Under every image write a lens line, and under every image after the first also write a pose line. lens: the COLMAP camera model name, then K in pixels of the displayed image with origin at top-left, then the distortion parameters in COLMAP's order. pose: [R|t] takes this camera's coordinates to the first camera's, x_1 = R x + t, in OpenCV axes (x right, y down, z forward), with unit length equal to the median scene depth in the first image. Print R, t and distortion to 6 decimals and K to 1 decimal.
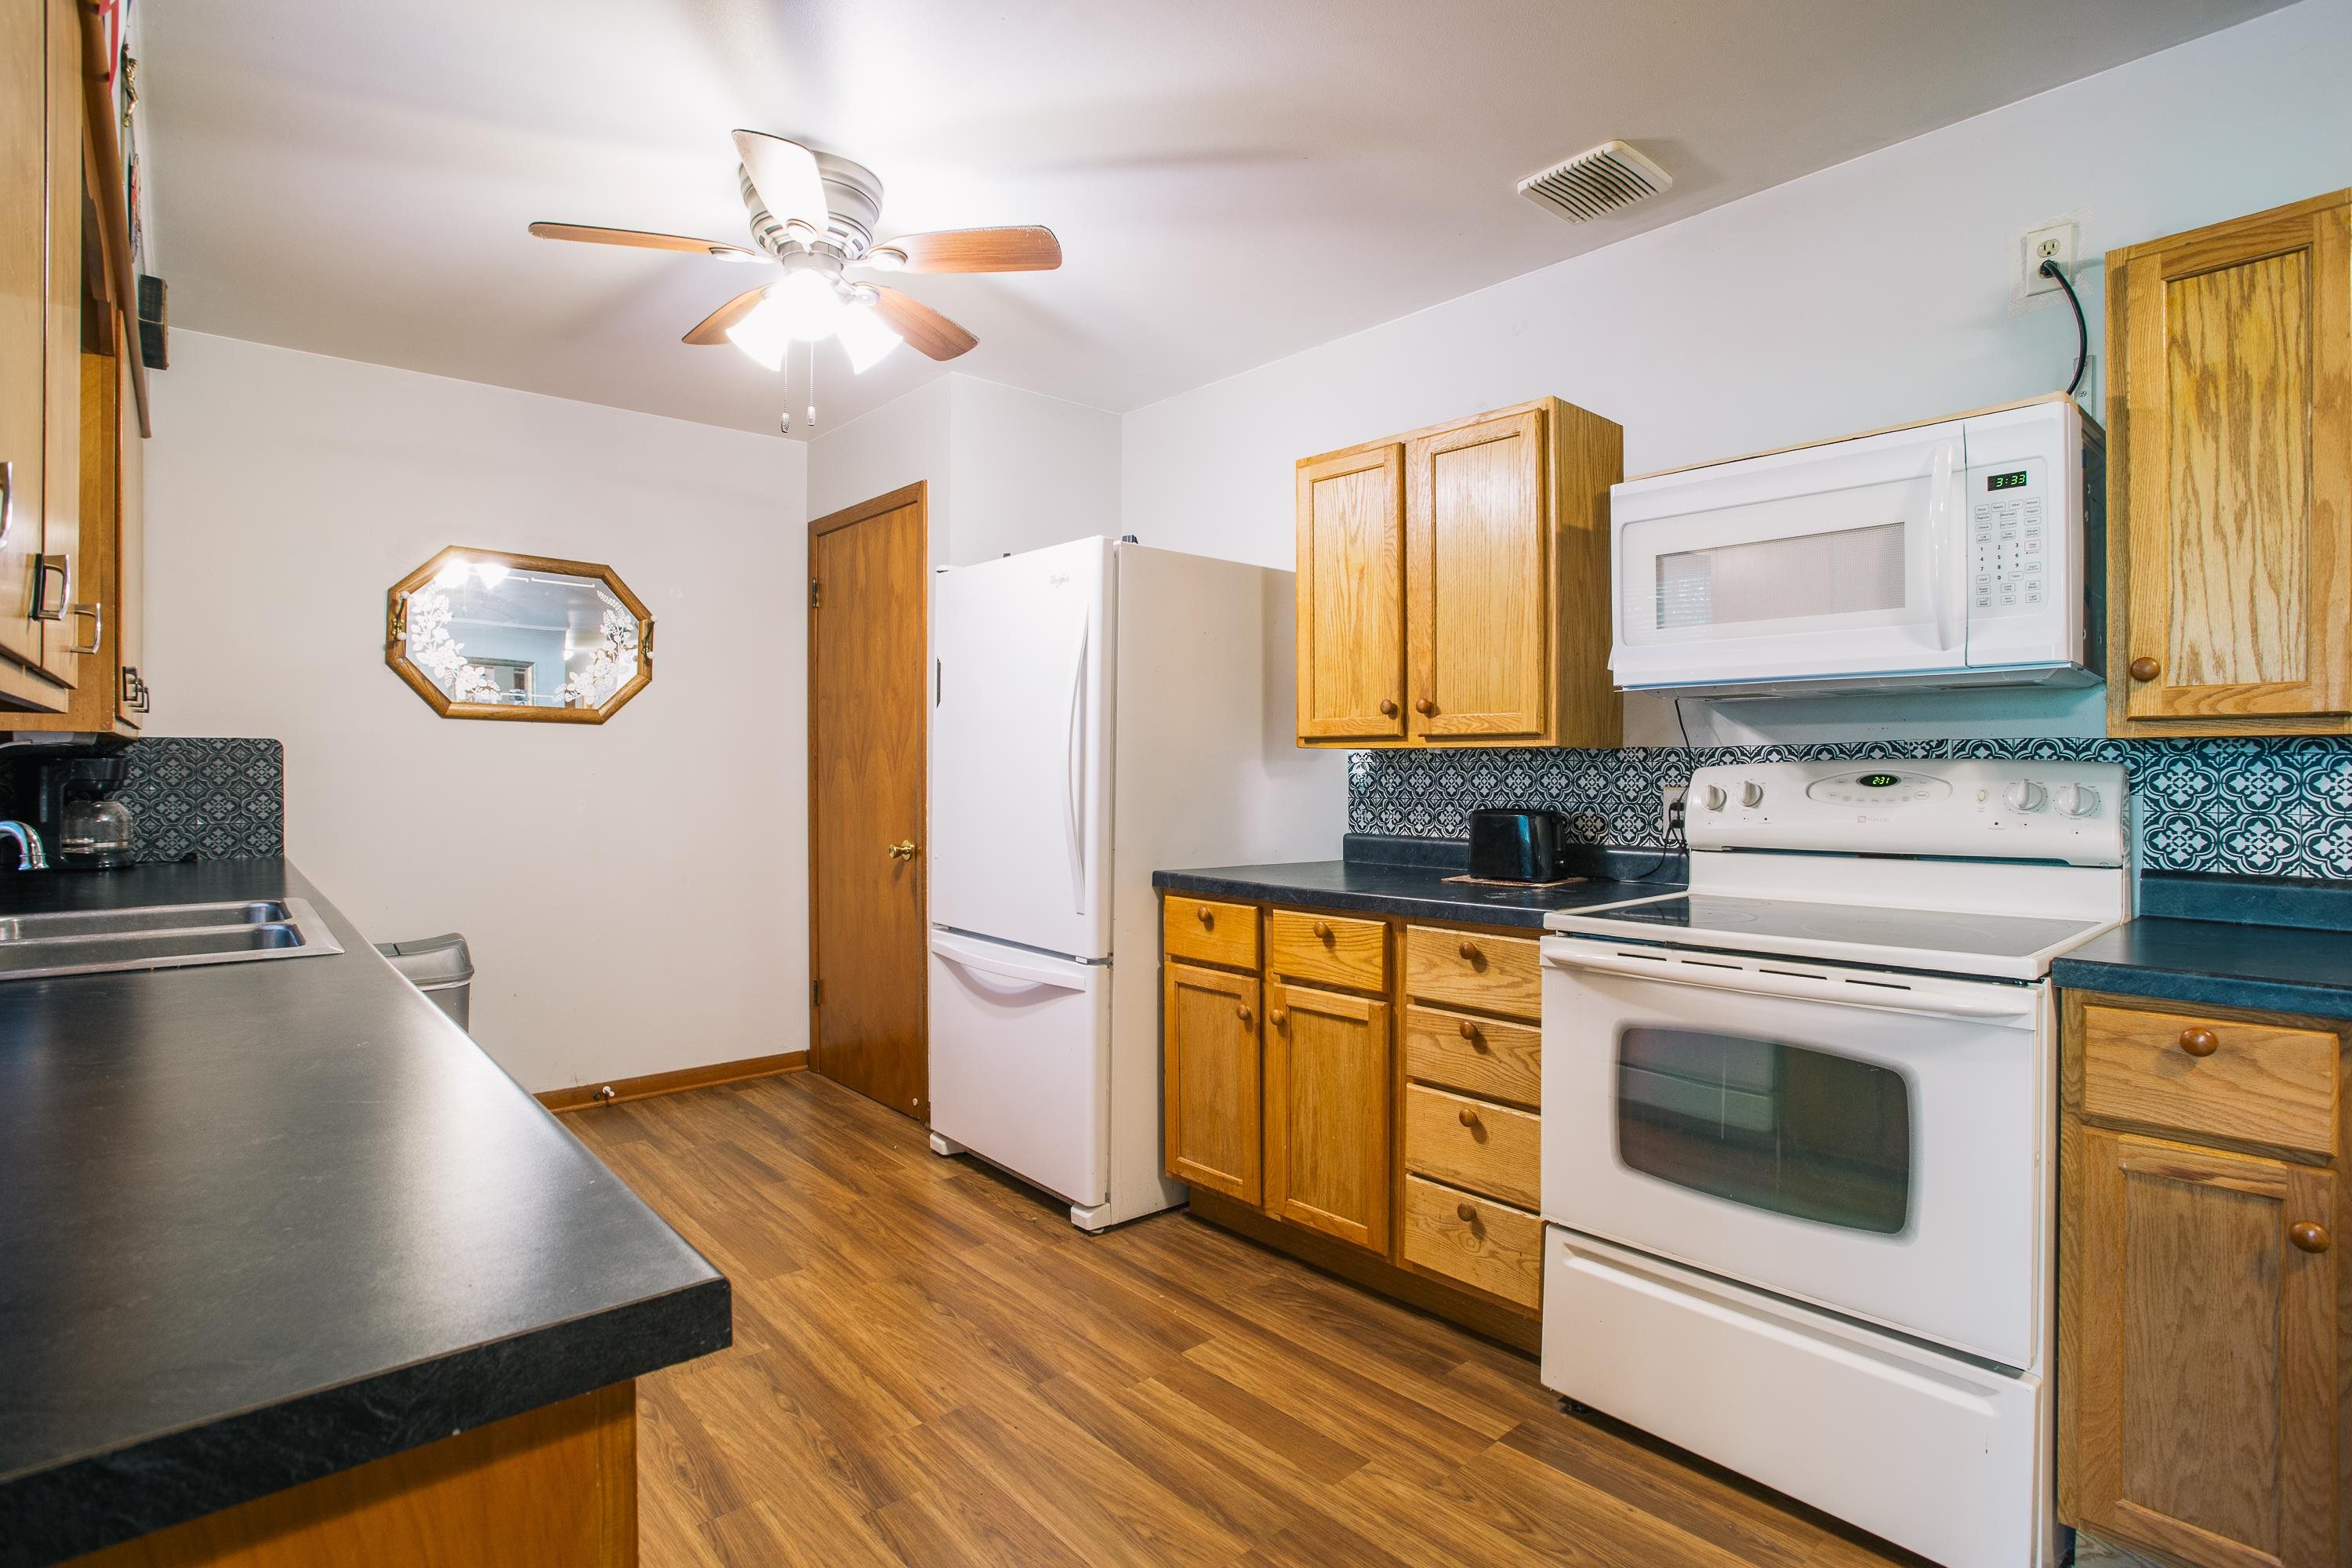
lens RADIAL K [[1152.6, 0, 1181.5], [0, 1152.6, 775.3], [0, 0, 1]] dist [-0.057038, 0.019964]
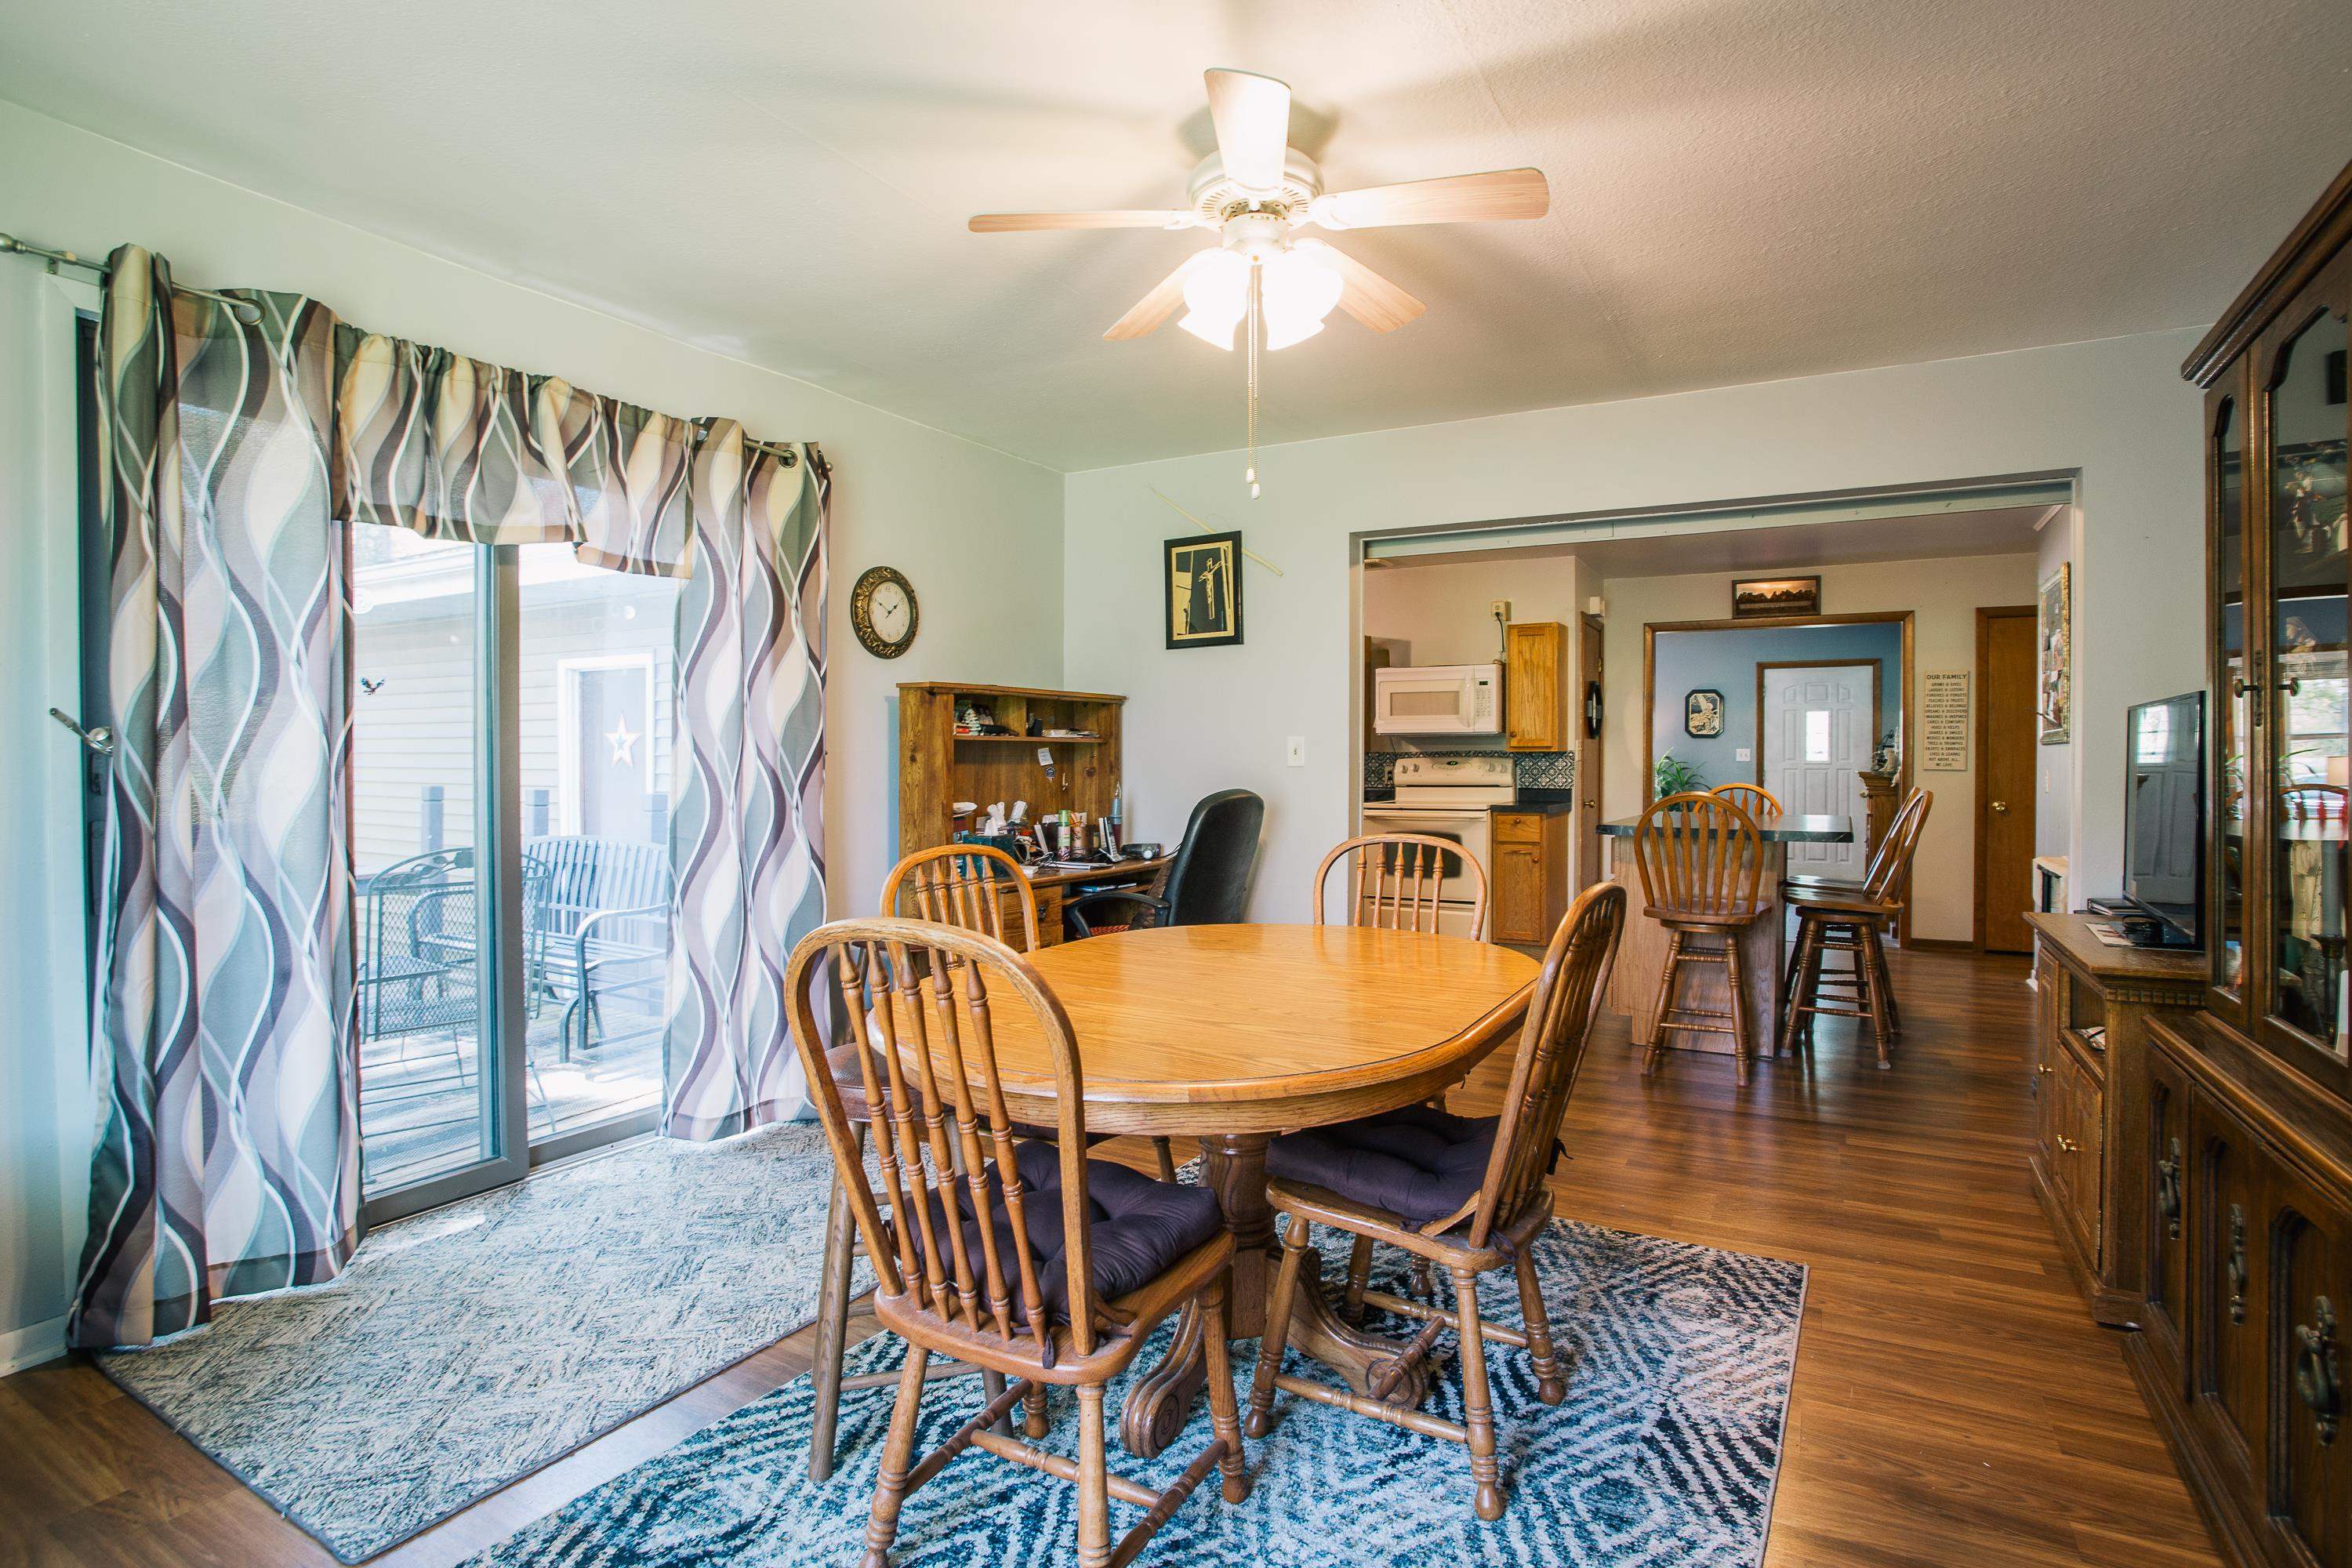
lens RADIAL K [[1152.6, 0, 1181.5], [0, 1152.6, 775.3], [0, 0, 1]] dist [-0.057038, 0.019964]
pose [[0.946734, -0.003784, 0.321995, -1.579237], [0.001151, 0.999964, 0.008368, 0.014050], [-0.322015, -0.007552, 0.946704, -2.508342]]
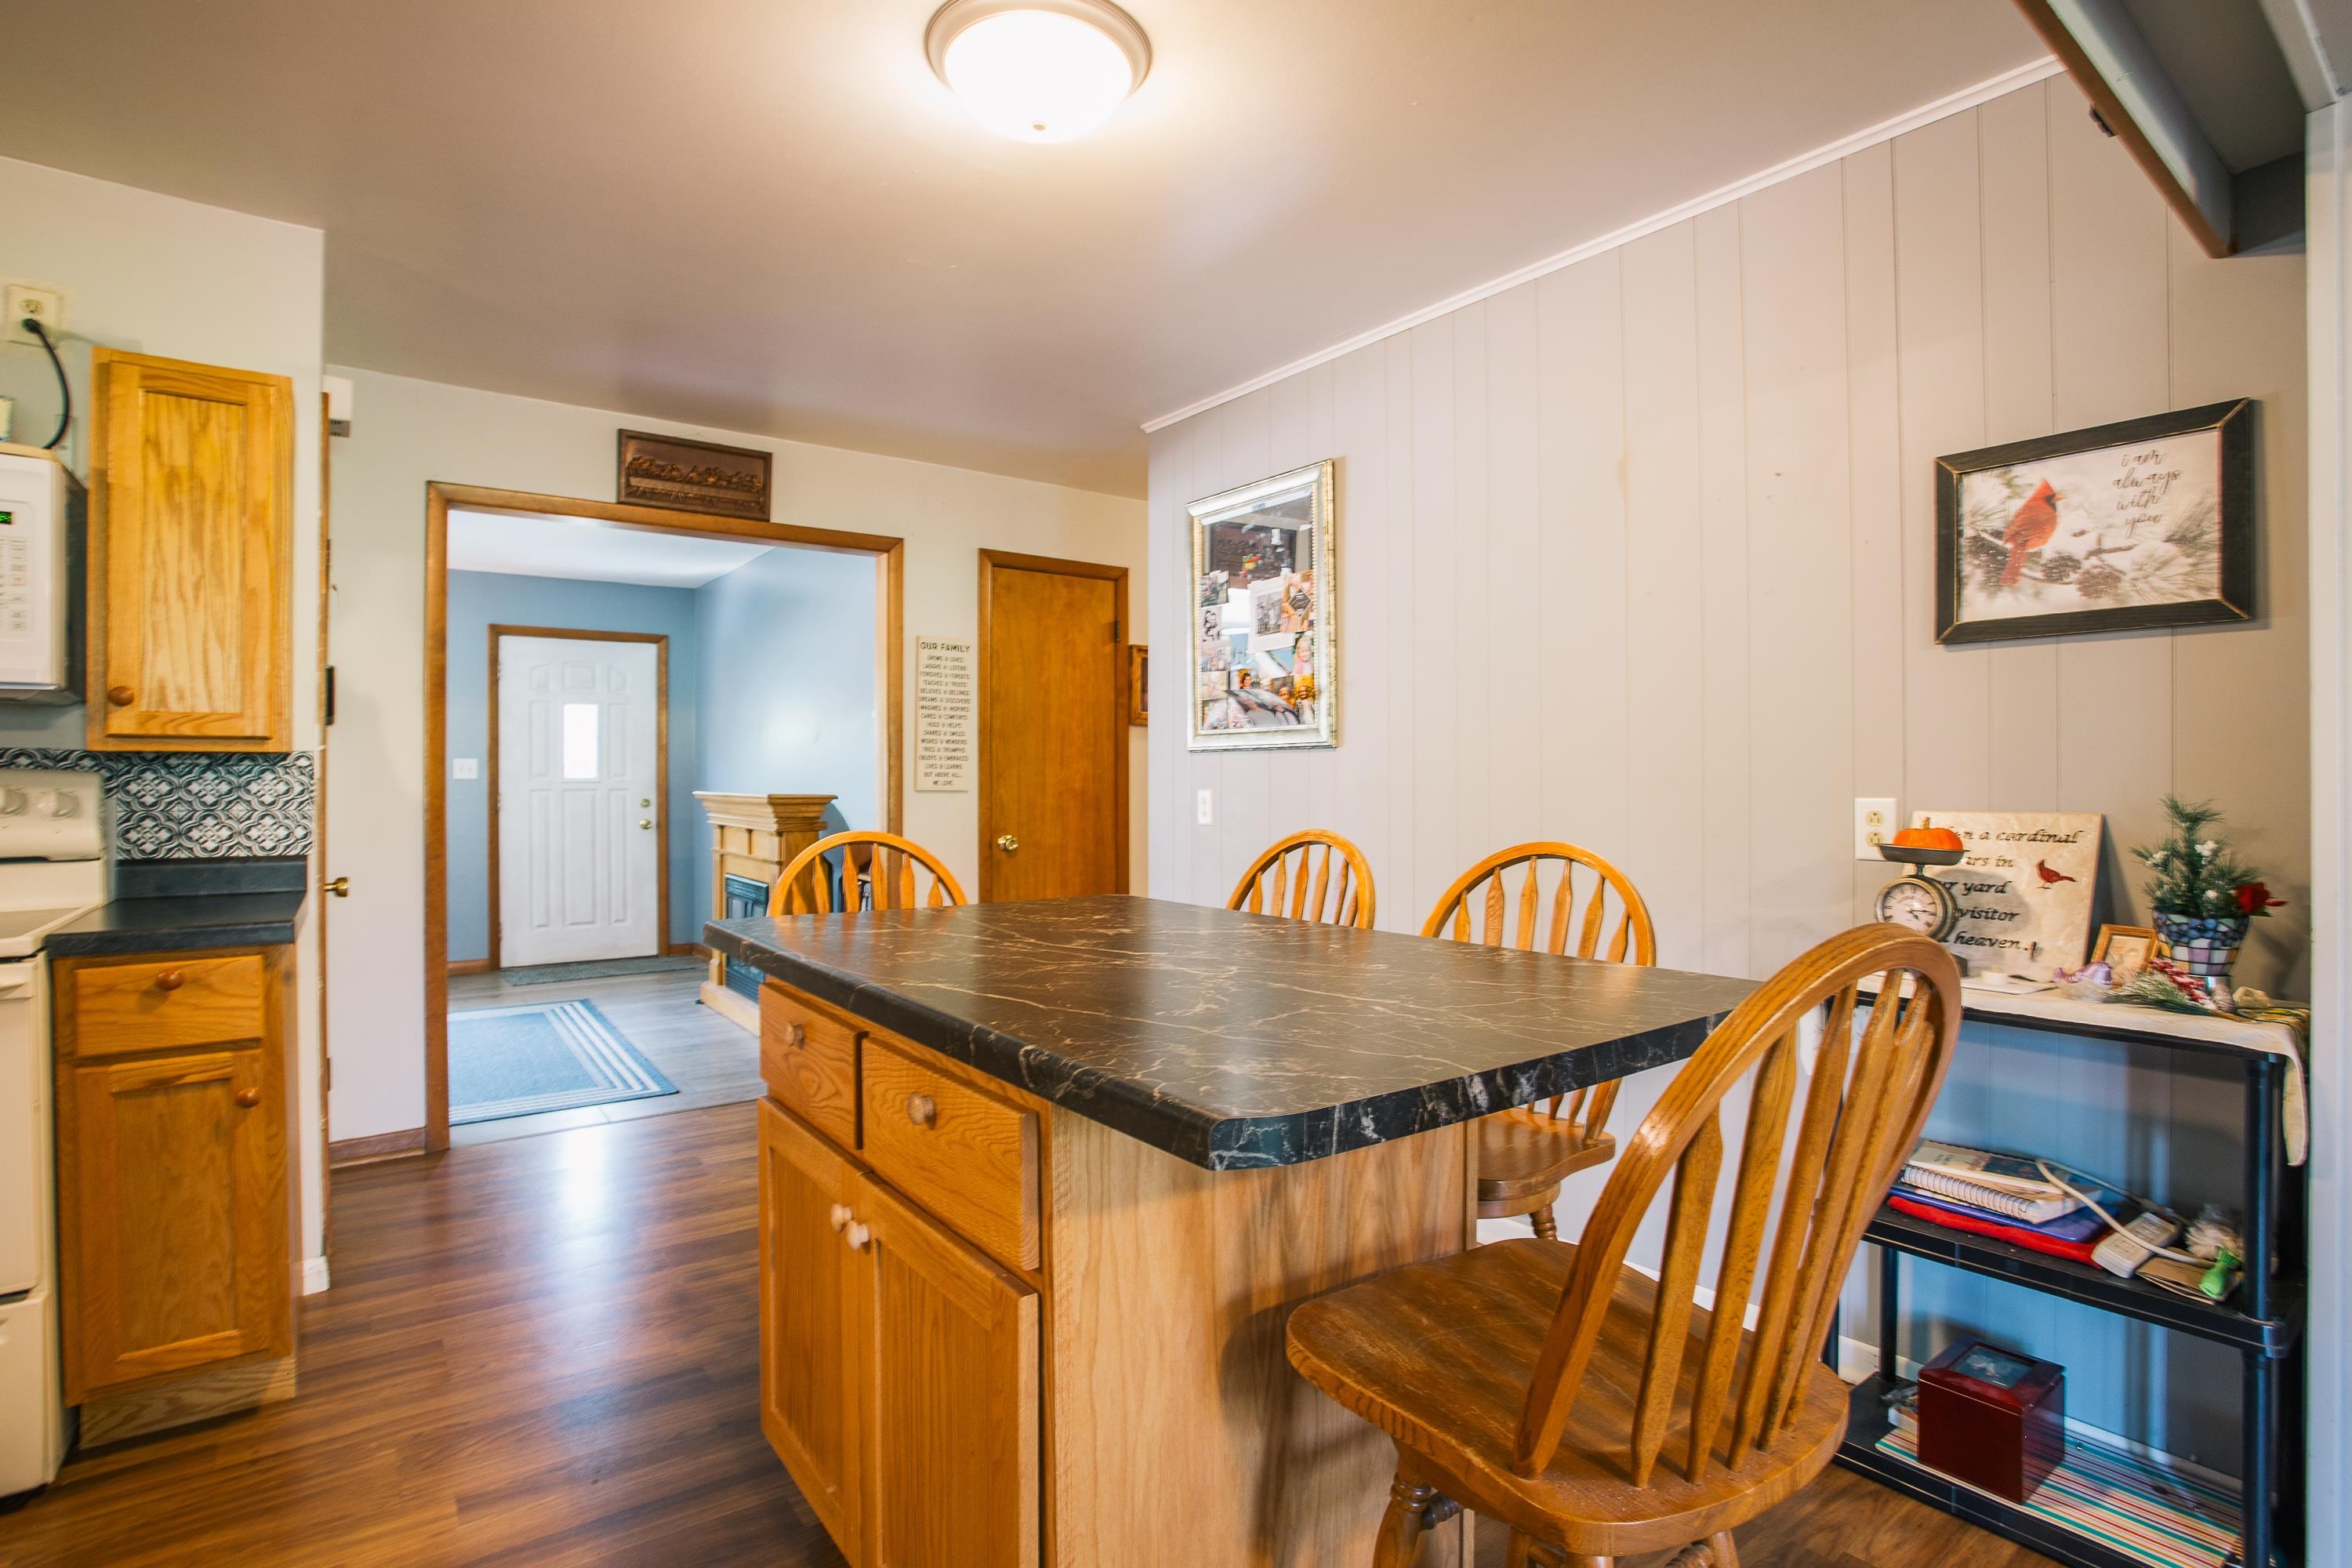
lens RADIAL K [[1152.6, 0, 1181.5], [0, 1152.6, 775.3], [0, 0, 1]] dist [-0.057038, 0.019964]
pose [[0.082449, 0.000807, 0.996595, -0.276310], [0.007384, 0.999972, -0.001421, 0.003849], [-0.996568, 0.007476, 0.082441, -0.280346]]
